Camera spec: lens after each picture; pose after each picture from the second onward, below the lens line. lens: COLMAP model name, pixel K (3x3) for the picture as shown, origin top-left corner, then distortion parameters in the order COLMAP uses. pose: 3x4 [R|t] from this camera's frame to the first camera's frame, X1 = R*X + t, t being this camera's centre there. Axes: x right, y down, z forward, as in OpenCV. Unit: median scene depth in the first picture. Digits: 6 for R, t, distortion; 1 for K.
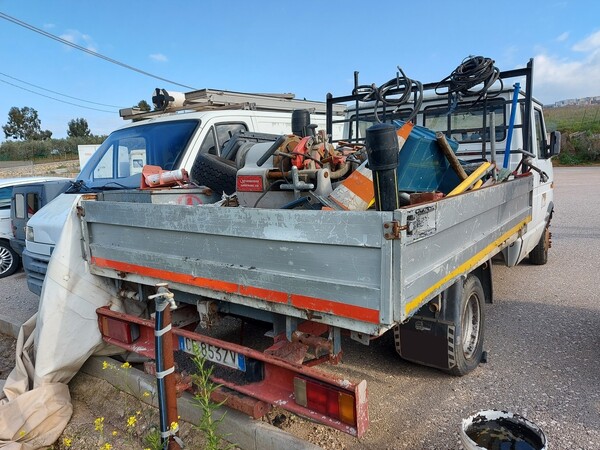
lens RADIAL K [[421.0, 0, 300.0], [0, 421.0, 225.0], [0, 0, 1]] dist [0.034125, -0.000571]
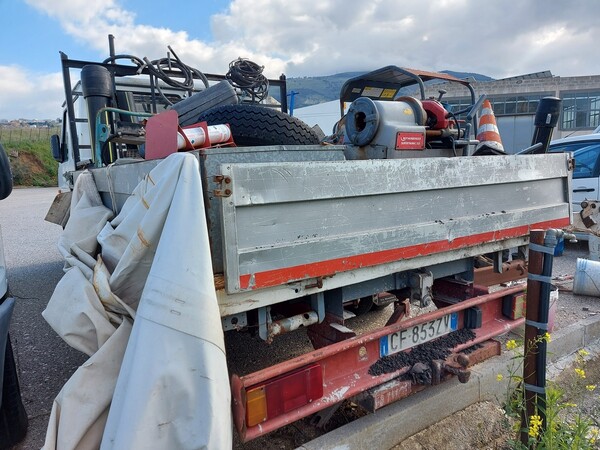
lens RADIAL K [[421.0, 0, 300.0], [0, 421.0, 225.0], [0, 0, 1]] dist [0.034125, -0.000571]
pose [[0.368077, -0.103954, 0.923966, -1.106820], [0.151175, 0.987199, 0.050845, 0.001062], [-0.917423, 0.120966, 0.379081, 0.896680]]
